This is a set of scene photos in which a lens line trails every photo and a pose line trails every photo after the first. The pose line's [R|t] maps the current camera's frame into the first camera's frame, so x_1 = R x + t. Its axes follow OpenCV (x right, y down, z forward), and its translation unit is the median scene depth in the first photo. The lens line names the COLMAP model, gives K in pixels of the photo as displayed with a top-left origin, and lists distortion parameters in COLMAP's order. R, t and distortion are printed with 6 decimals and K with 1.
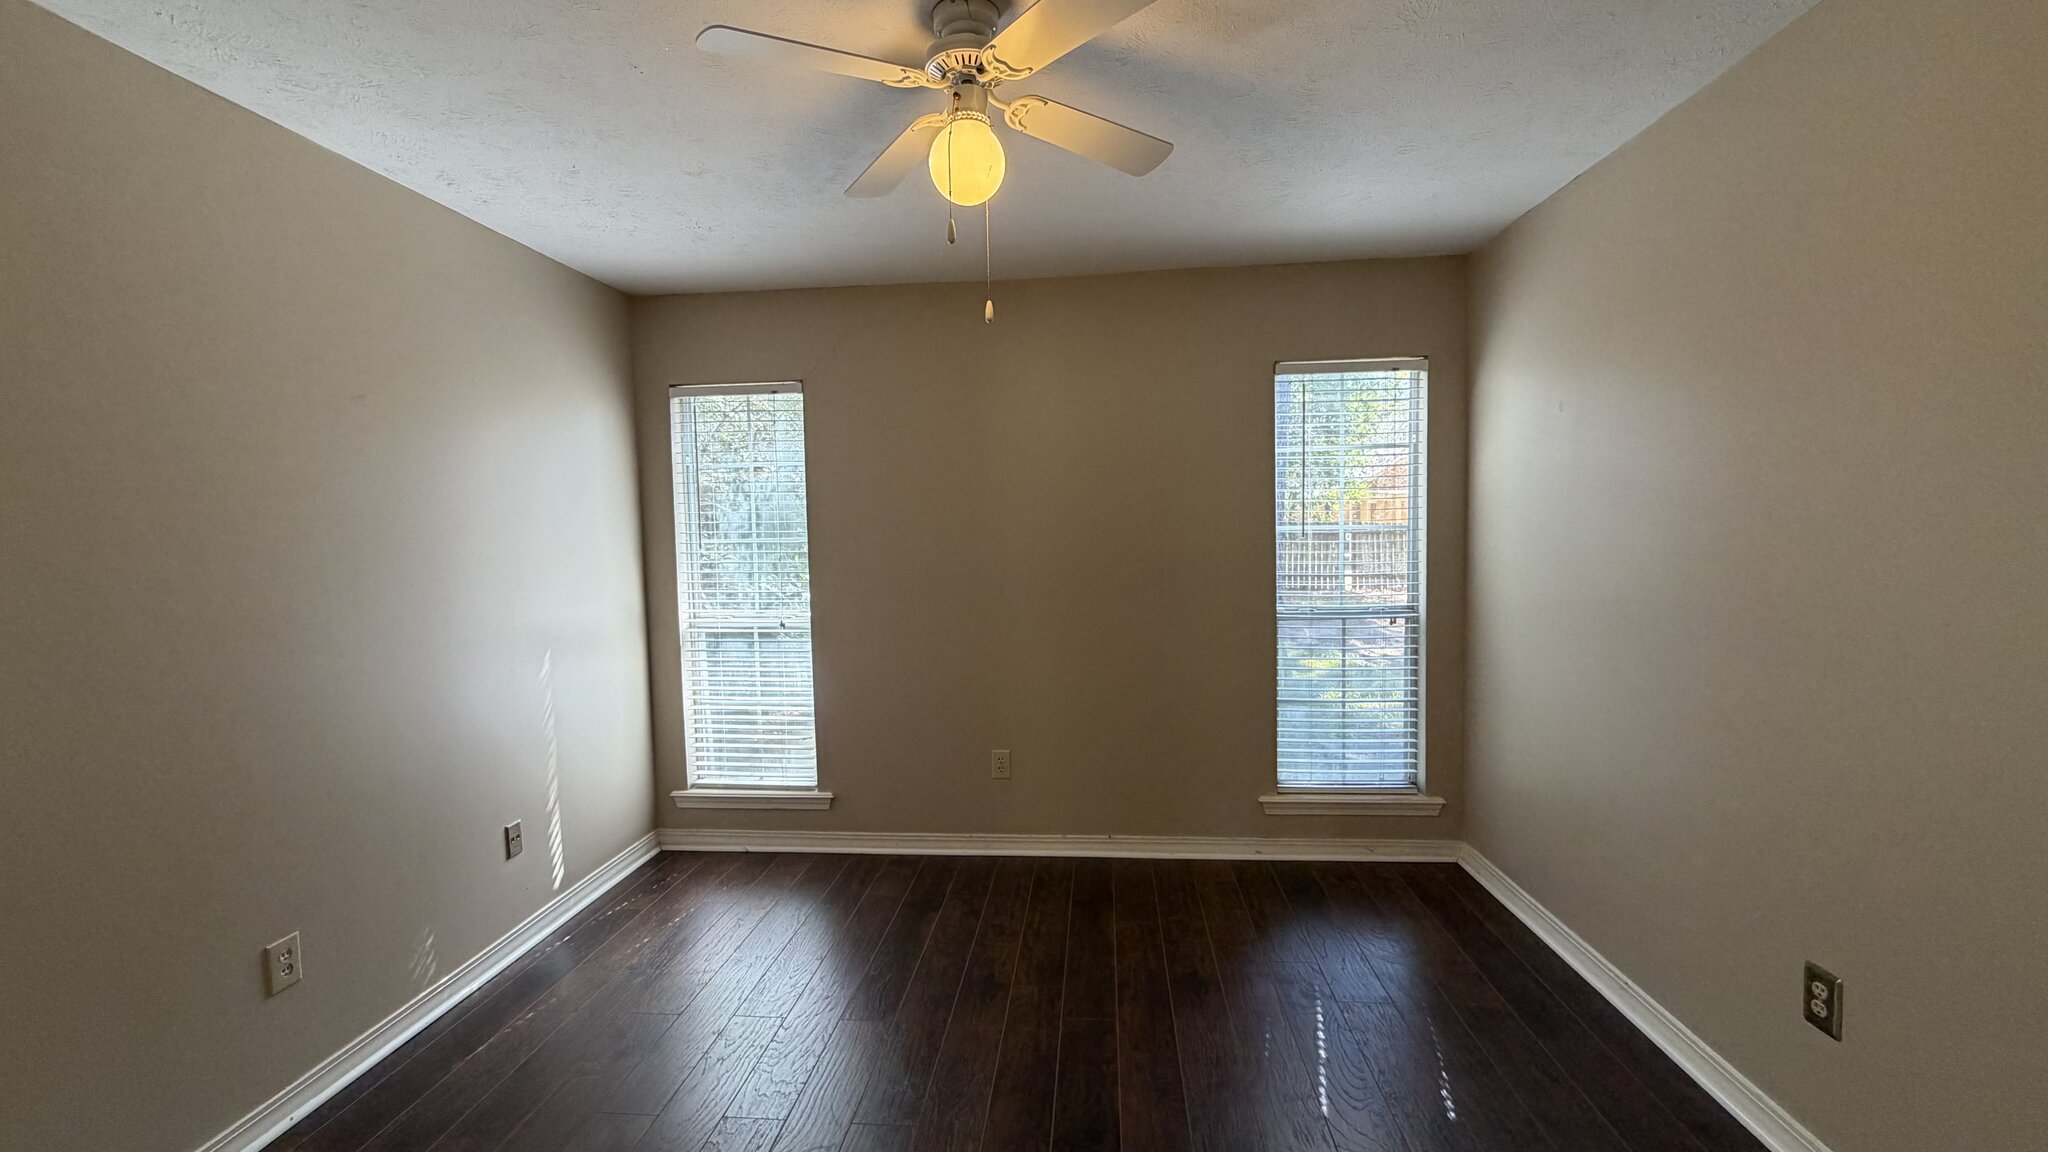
lens RADIAL K [[817.1, 0, 1010.7], [0, 817.1, 571.2], [0, 0, 1]] dist [0.000331, 0.000099]
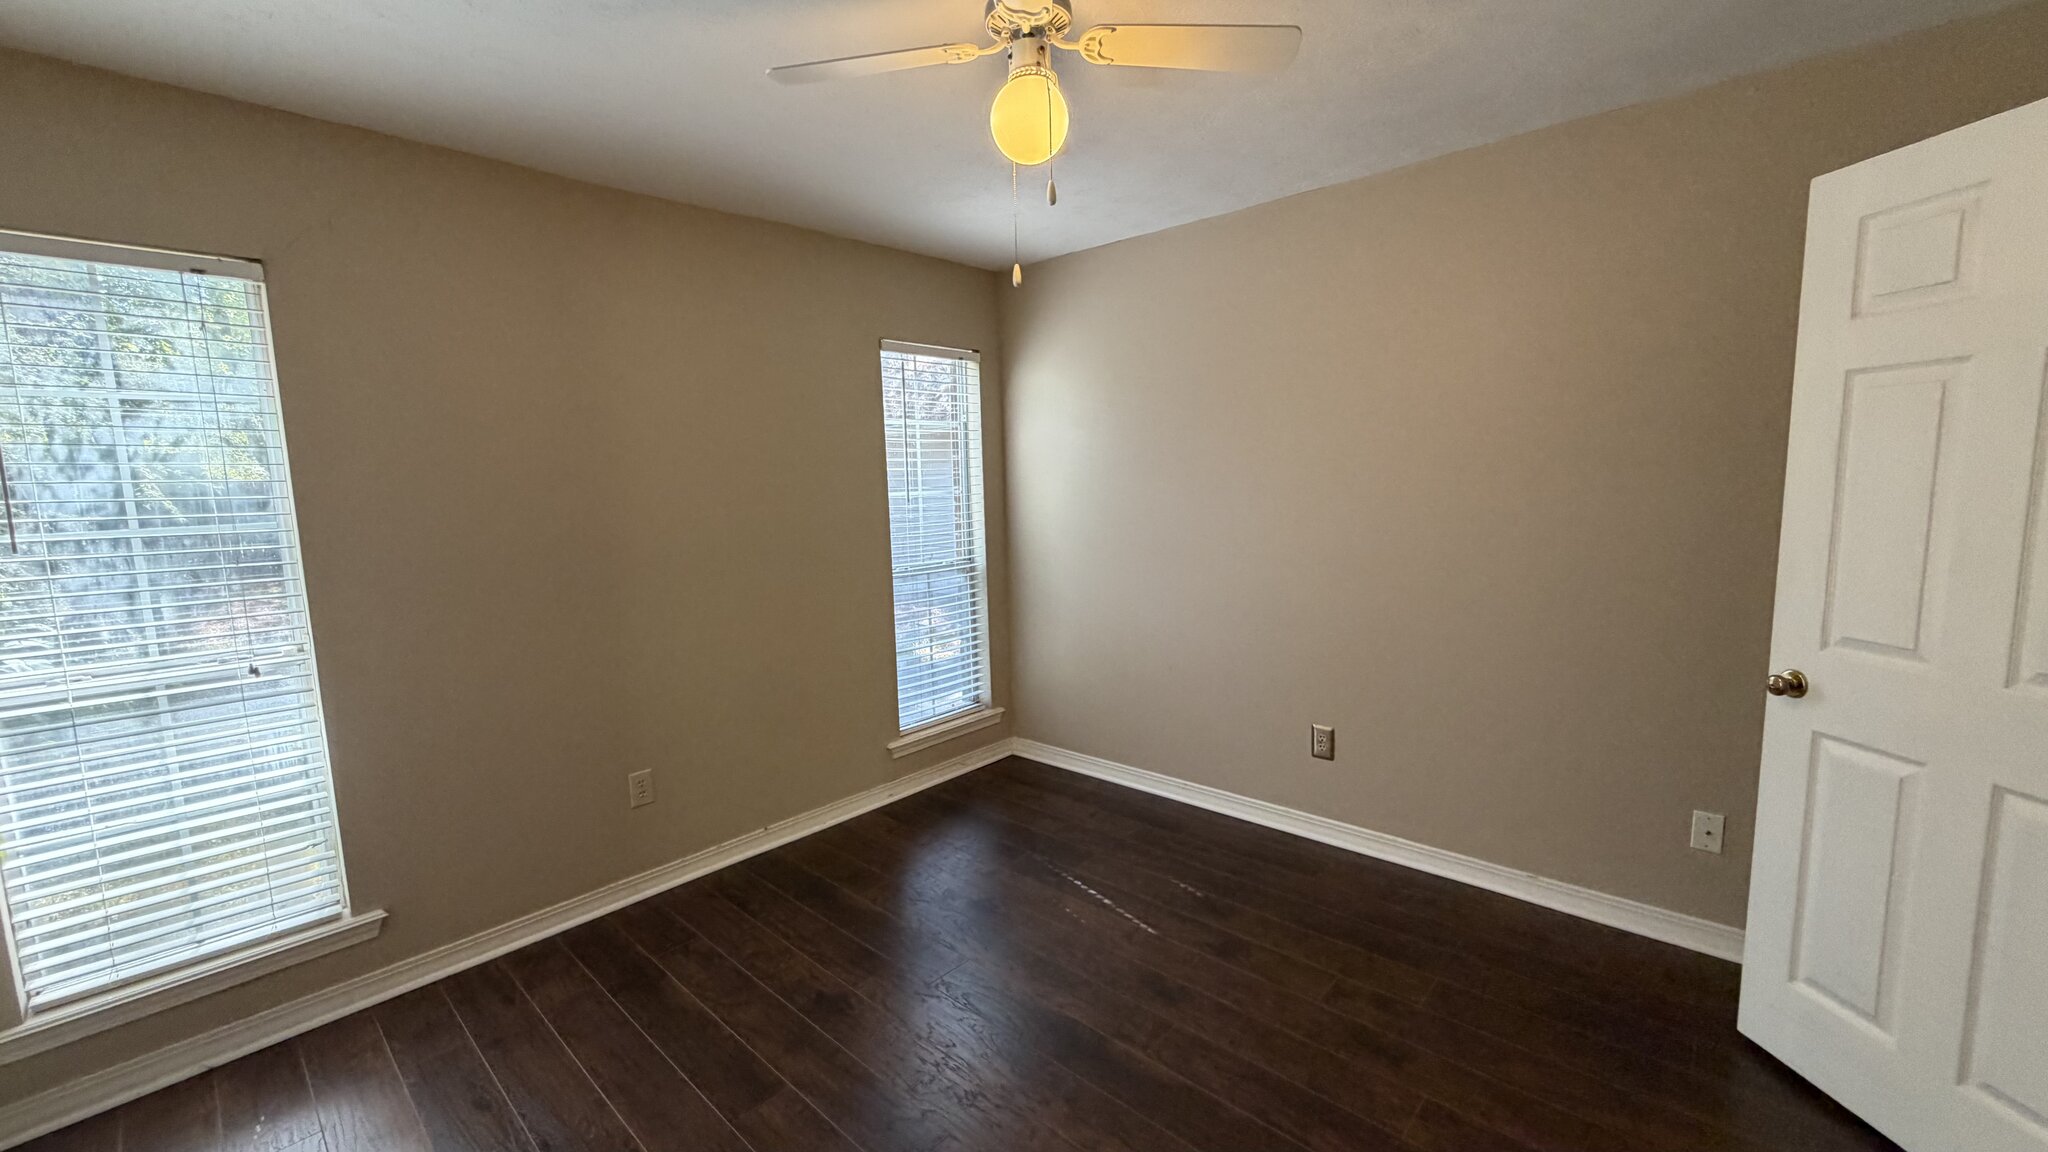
lens RADIAL K [[817.1, 0, 1023.0], [0, 817.1, 577.0], [0, 0, 1]] dist [0.000331, 0.000099]
pose [[0.608632, -0.095550, 0.787678, -0.406135], [0.058410, 0.995425, 0.075617, -0.015387], [-0.791300, -0.000015, 0.611429, 0.193060]]
